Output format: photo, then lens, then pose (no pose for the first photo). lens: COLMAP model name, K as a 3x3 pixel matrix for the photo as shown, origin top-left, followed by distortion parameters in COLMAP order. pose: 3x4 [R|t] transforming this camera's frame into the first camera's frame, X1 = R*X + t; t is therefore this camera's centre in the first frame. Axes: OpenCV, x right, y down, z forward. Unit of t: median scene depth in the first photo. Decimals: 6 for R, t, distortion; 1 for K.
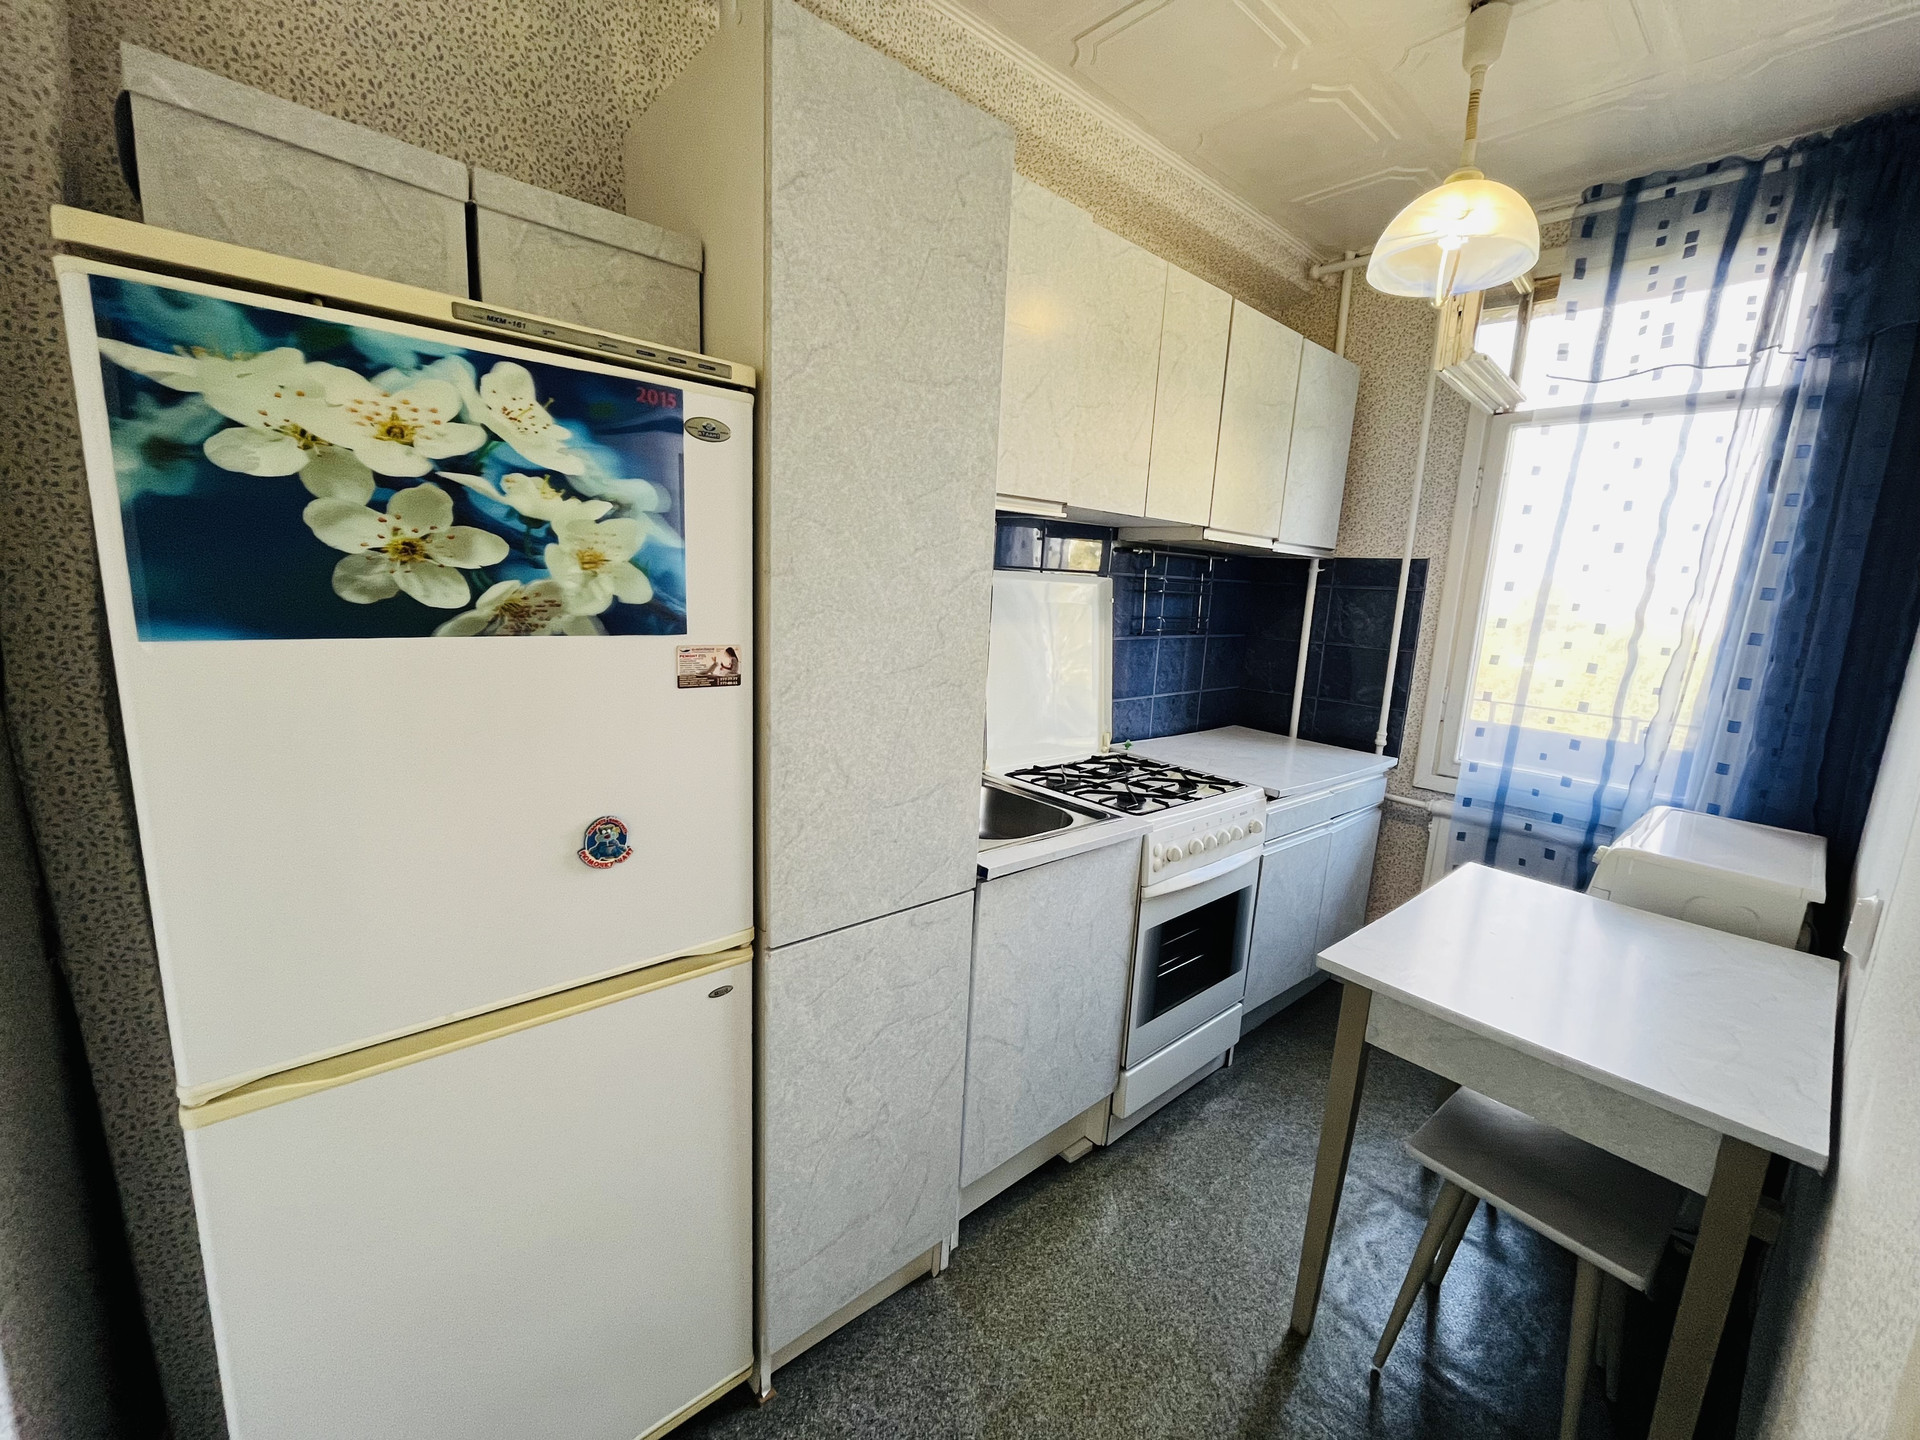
lens RADIAL K [[782.8, 0, 959.0], [0, 782.8, 724.0], [0, 0, 1]] dist [-0.000488, 0.000155]
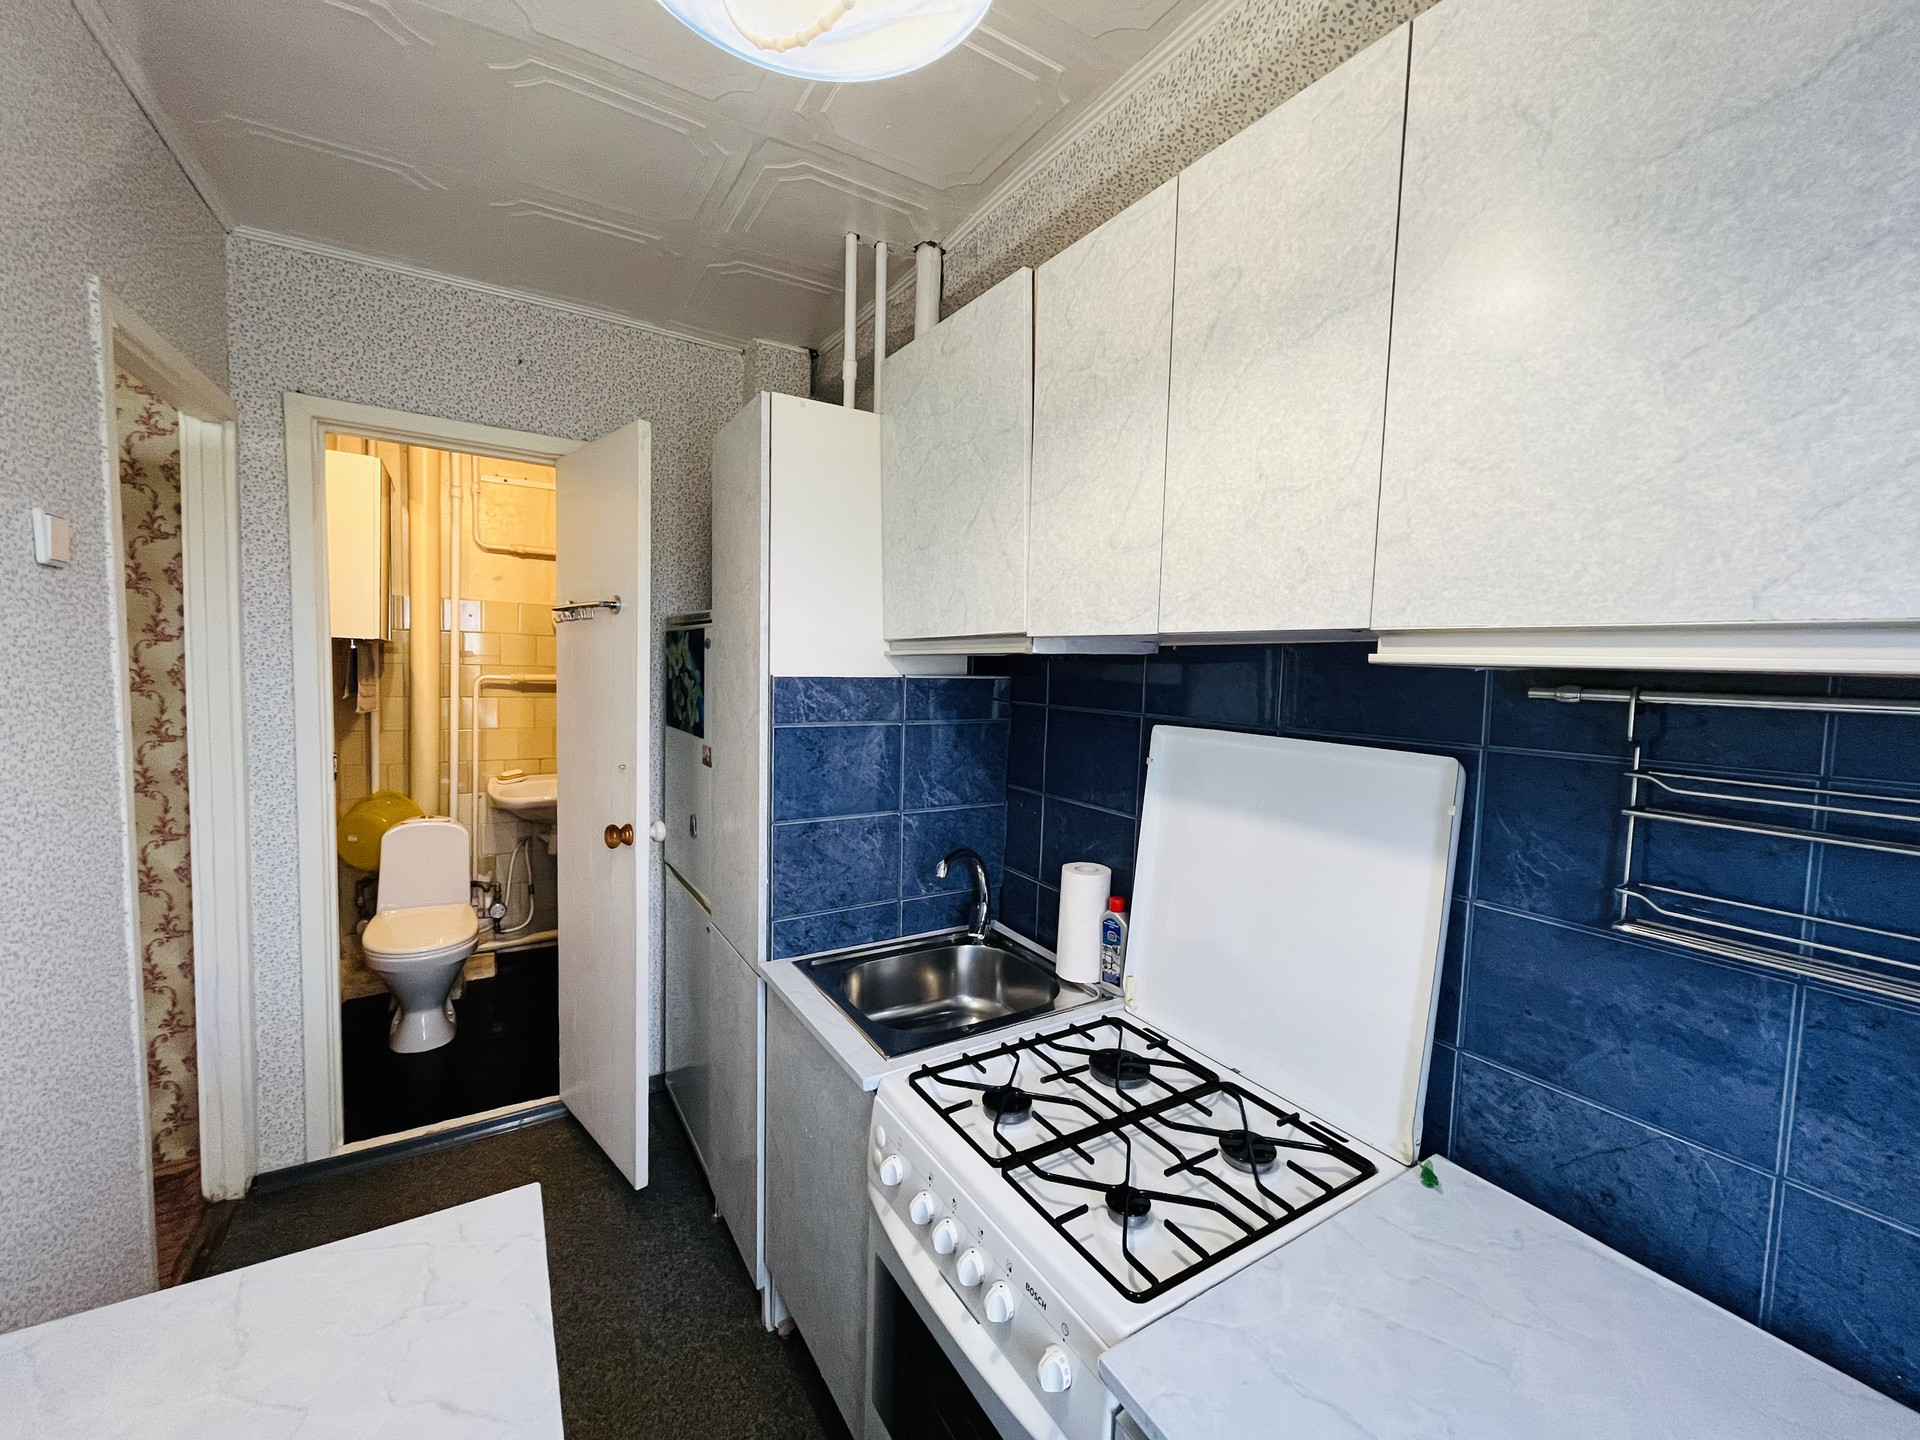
lens RADIAL K [[782.8, 0, 959.0], [0, 782.8, 724.0], [0, 0, 1]] dist [-0.000488, 0.000155]
pose [[-0.164014, 0.020128, -0.986253, 0.960534], [-0.215241, 0.974972, 0.055692, -0.248478], [0.962689, 0.221417, -0.155577, 1.177232]]
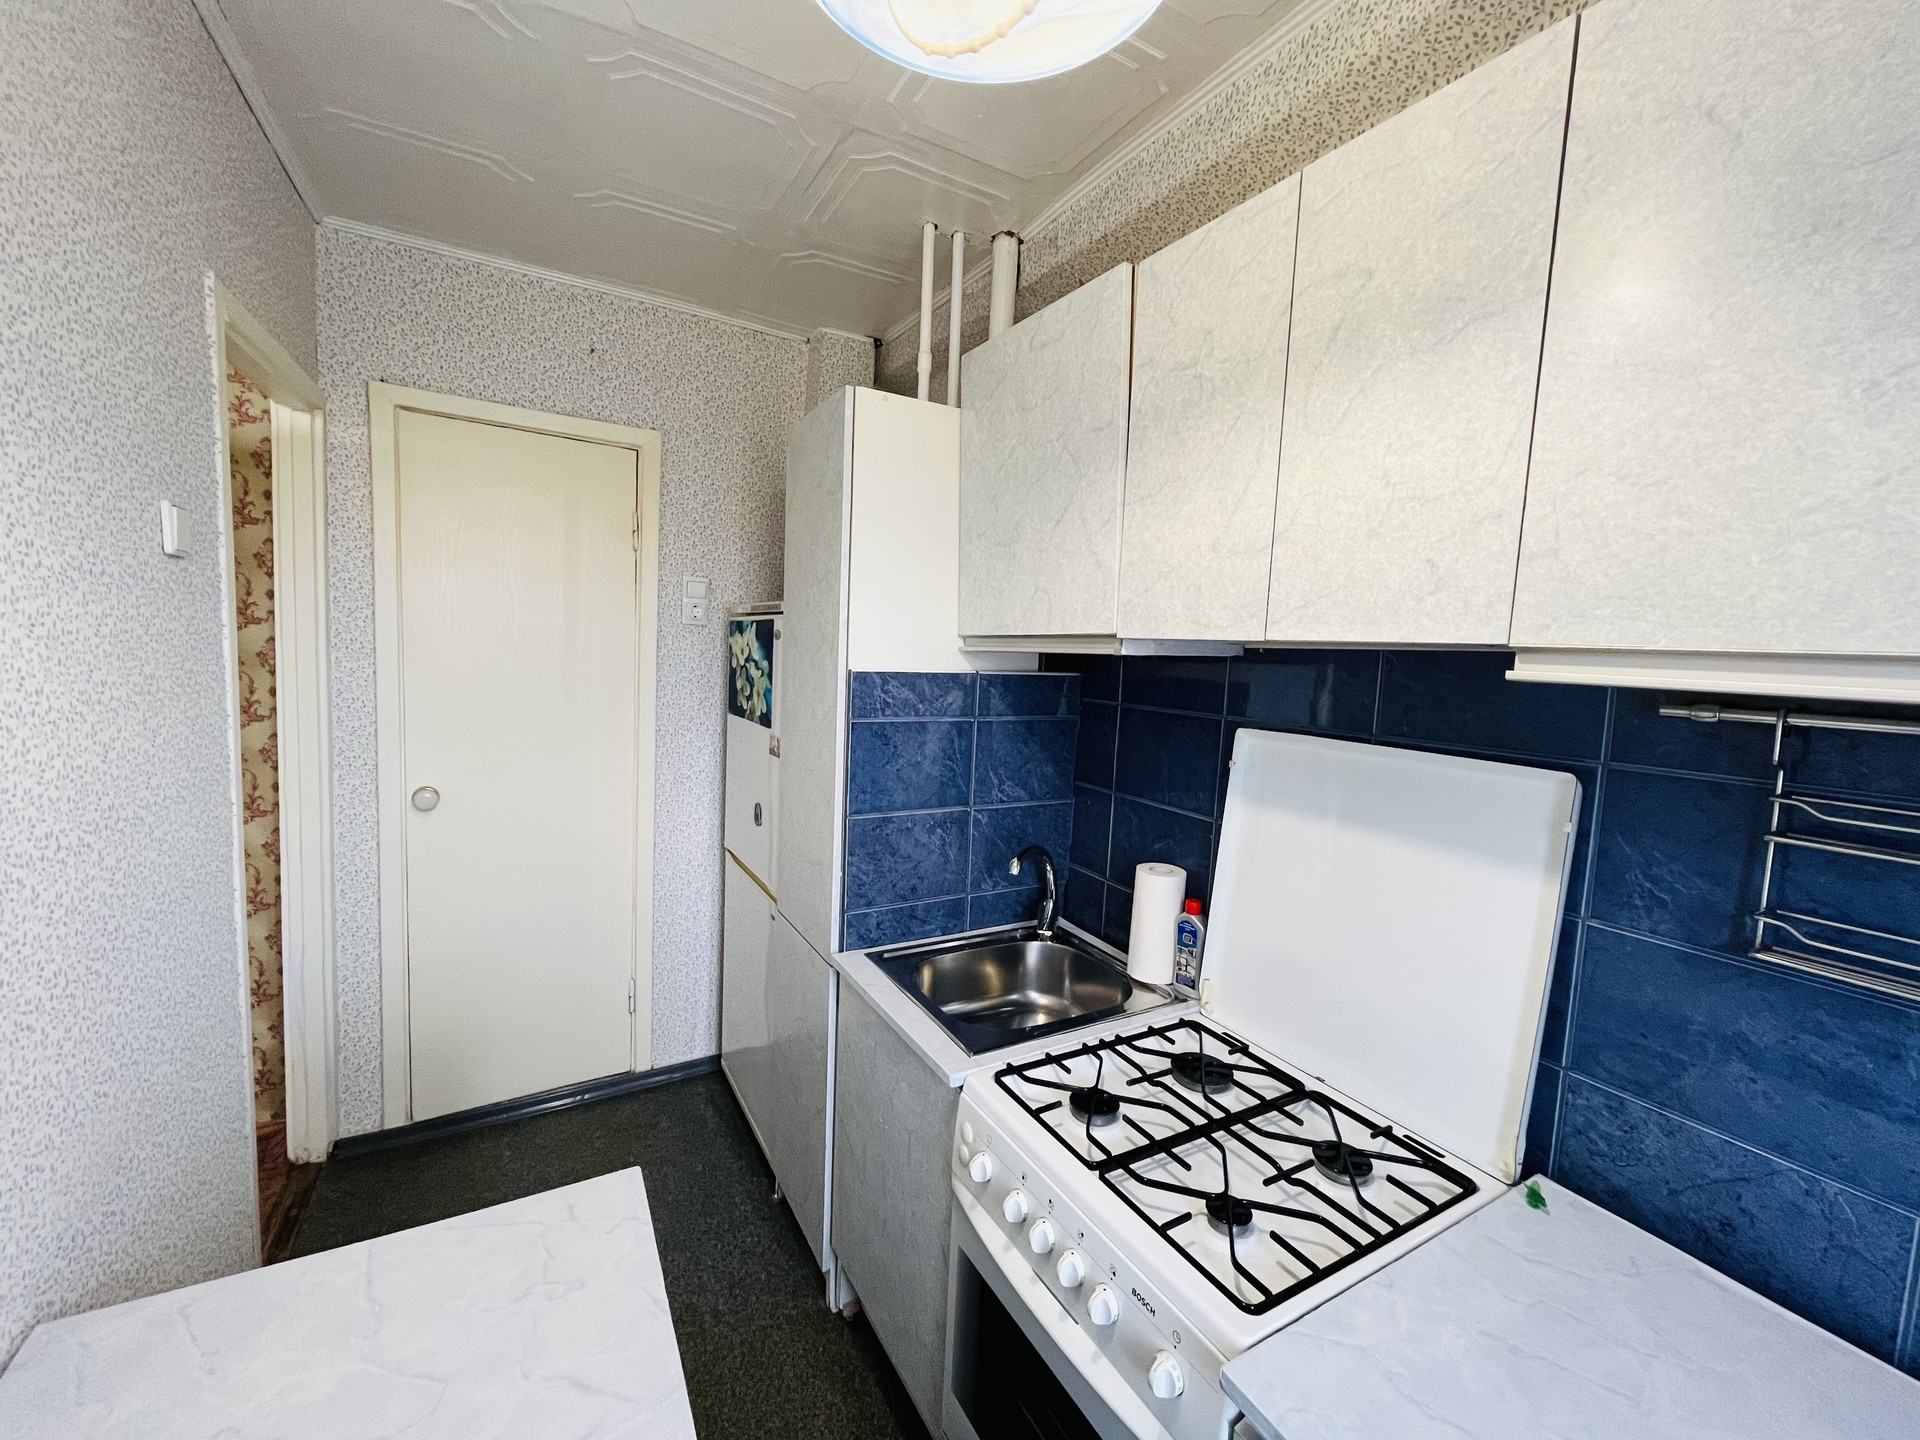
lens RADIAL K [[782.8, 0, 959.0], [0, 782.8, 724.0], [0, 0, 1]] dist [-0.000488, 0.000155]
pose [[-0.197649, 0.034646, -0.979660, 0.971340], [-0.232027, 0.969323, 0.081092, -0.248672], [0.952417, 0.243335, -0.183548, 1.113731]]
